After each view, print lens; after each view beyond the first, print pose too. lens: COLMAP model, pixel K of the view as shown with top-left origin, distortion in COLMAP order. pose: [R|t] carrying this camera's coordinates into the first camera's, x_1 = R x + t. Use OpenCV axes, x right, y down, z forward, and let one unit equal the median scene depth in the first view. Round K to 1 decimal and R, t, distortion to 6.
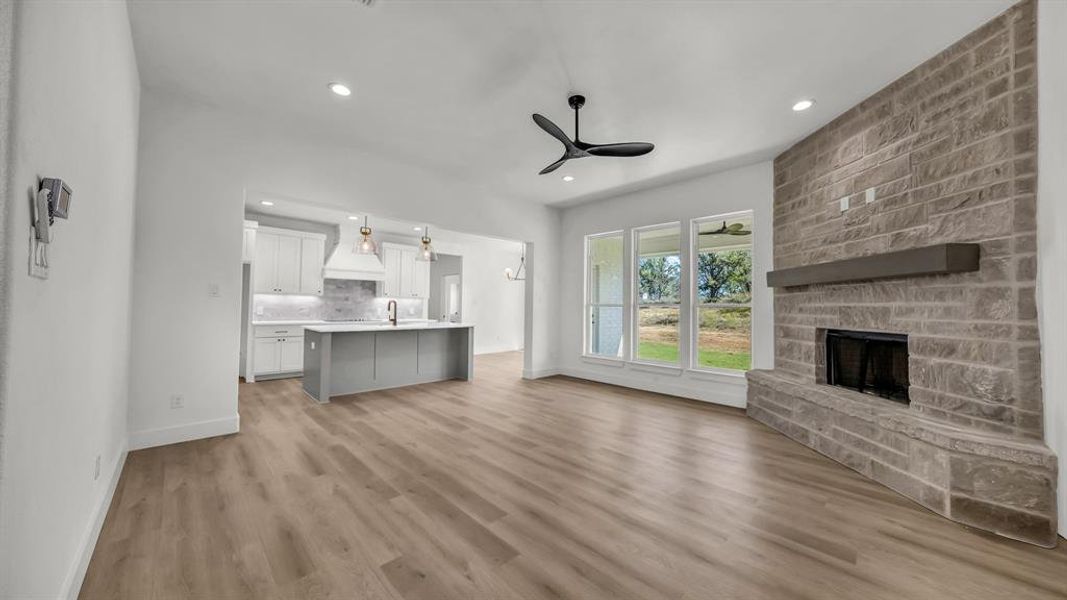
lens RADIAL K [[364.2, 0, 538.1], [0, 364.2, 300.8], [0, 0, 1]] dist [-0.000221, 0.000175]
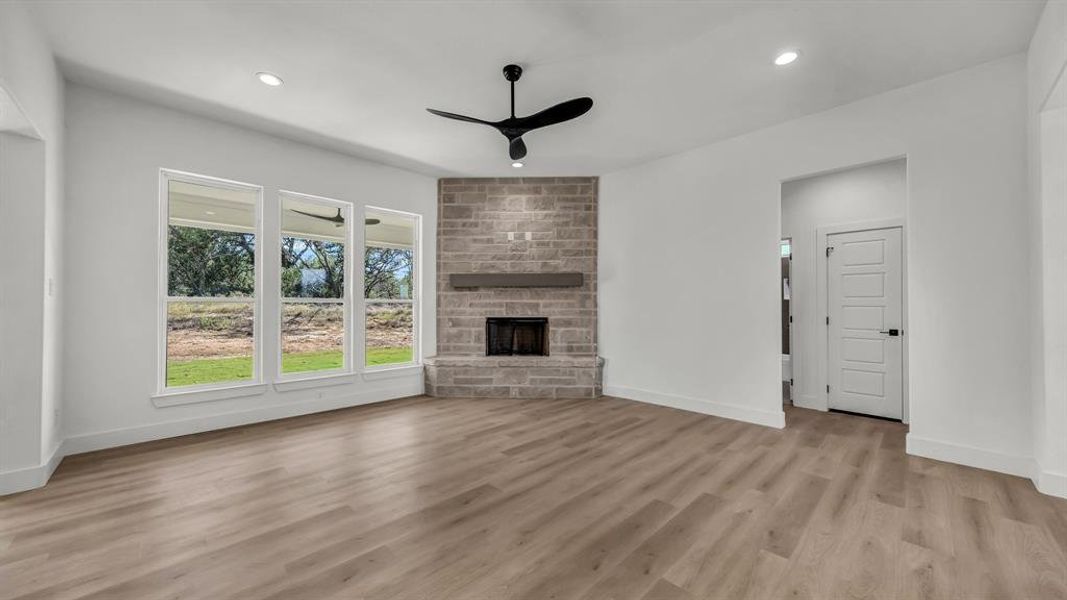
lens RADIAL K [[382.3, 0, 523.4], [0, 382.3, 305.1], [0, 0, 1]] dist [-0.011274, 0.000083]
pose [[0.026081, -0.006221, 0.999640, -0.880445], [-0.017641, 0.999822, 0.006682, 0.017143], [-0.999504, -0.017809, 0.025966, 1.009108]]
